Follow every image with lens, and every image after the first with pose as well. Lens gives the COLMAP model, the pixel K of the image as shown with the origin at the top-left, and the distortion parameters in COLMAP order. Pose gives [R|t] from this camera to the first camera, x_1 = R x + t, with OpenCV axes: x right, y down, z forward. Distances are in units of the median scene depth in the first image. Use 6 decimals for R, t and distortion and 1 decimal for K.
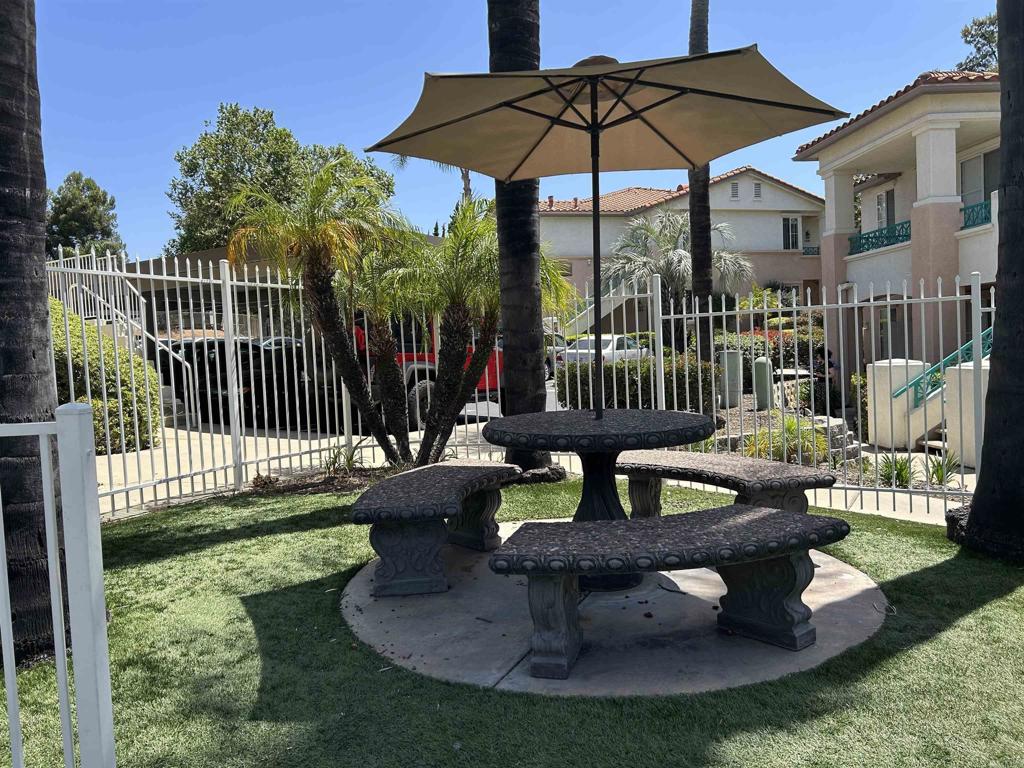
lens RADIAL K [[771.6, 0, 509.6], [0, 771.6, 382.9], [0, 0, 1]] dist [0.048168, -0.054302]
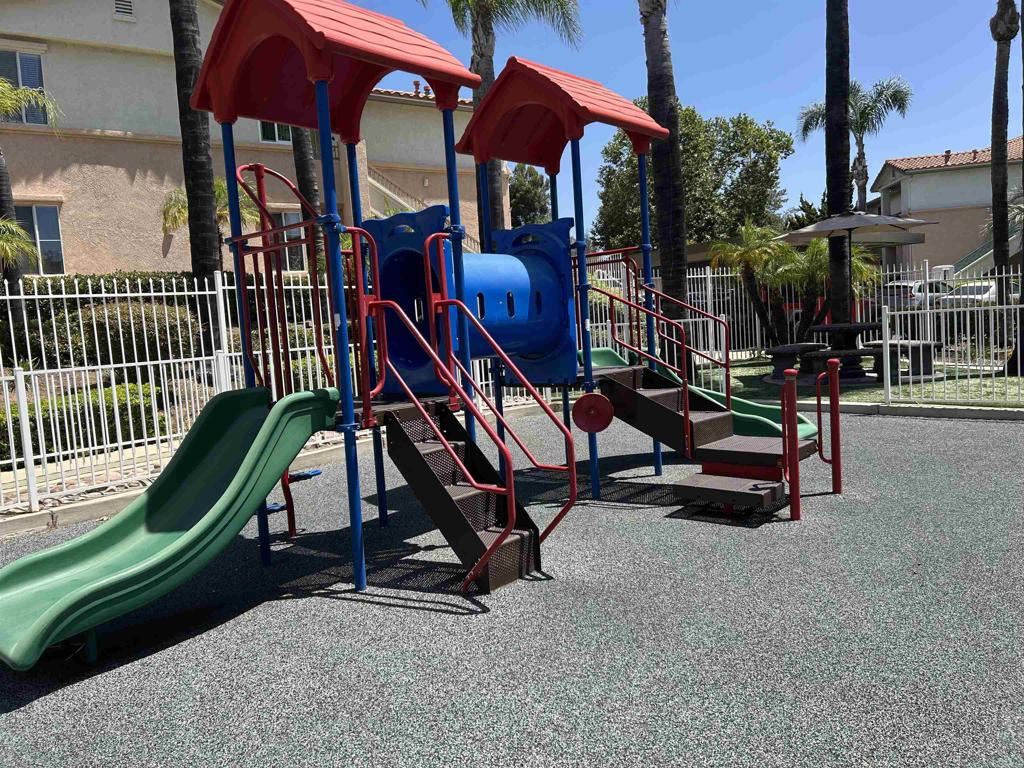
lens RADIAL K [[771.6, 0, 501.3], [0, 771.6, 384.2], [0, 0, 1]] dist [0.048168, -0.054302]
pose [[0.875702, 0.026693, -0.482114, 0.041552], [0.003801, 0.998059, 0.062163, 0.009500], [0.482837, -0.056269, 0.873900, -0.245550]]
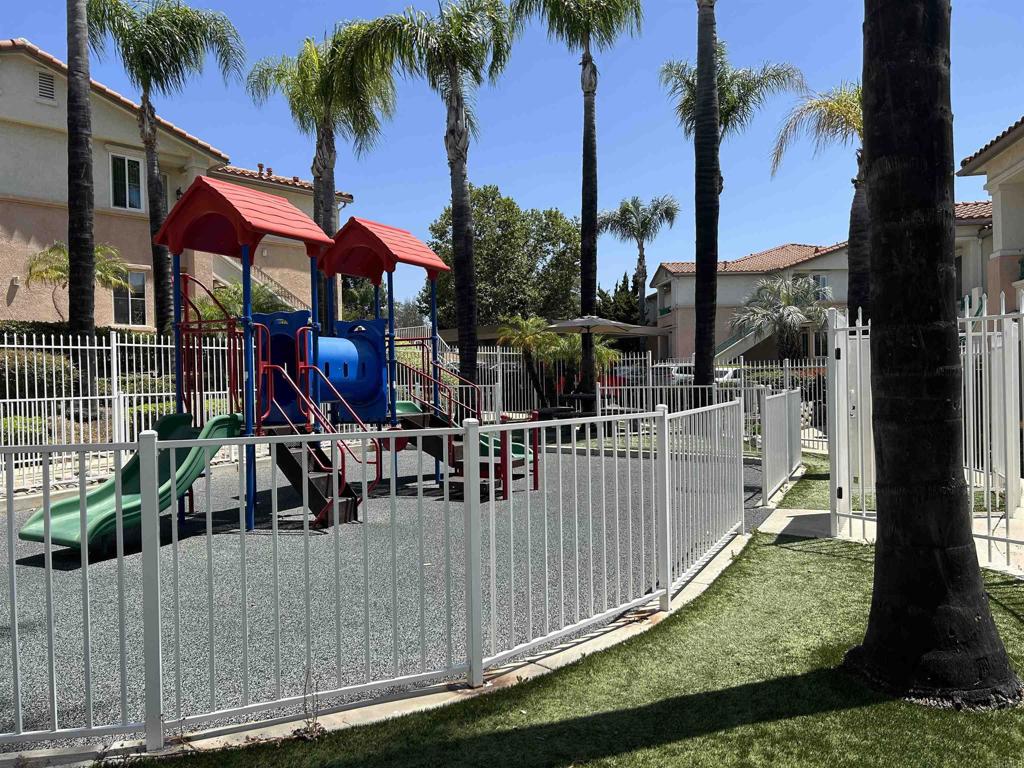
lens RADIAL K [[771.6, 0, 511.5], [0, 771.6, 390.6], [0, 0, 1]] dist [0.048168, -0.054302]
pose [[0.964078, 0.032376, -0.263639, 0.088730], [-0.037657, 0.999178, -0.015001, 0.011654], [0.262937, 0.024390, 0.964505, -0.340686]]
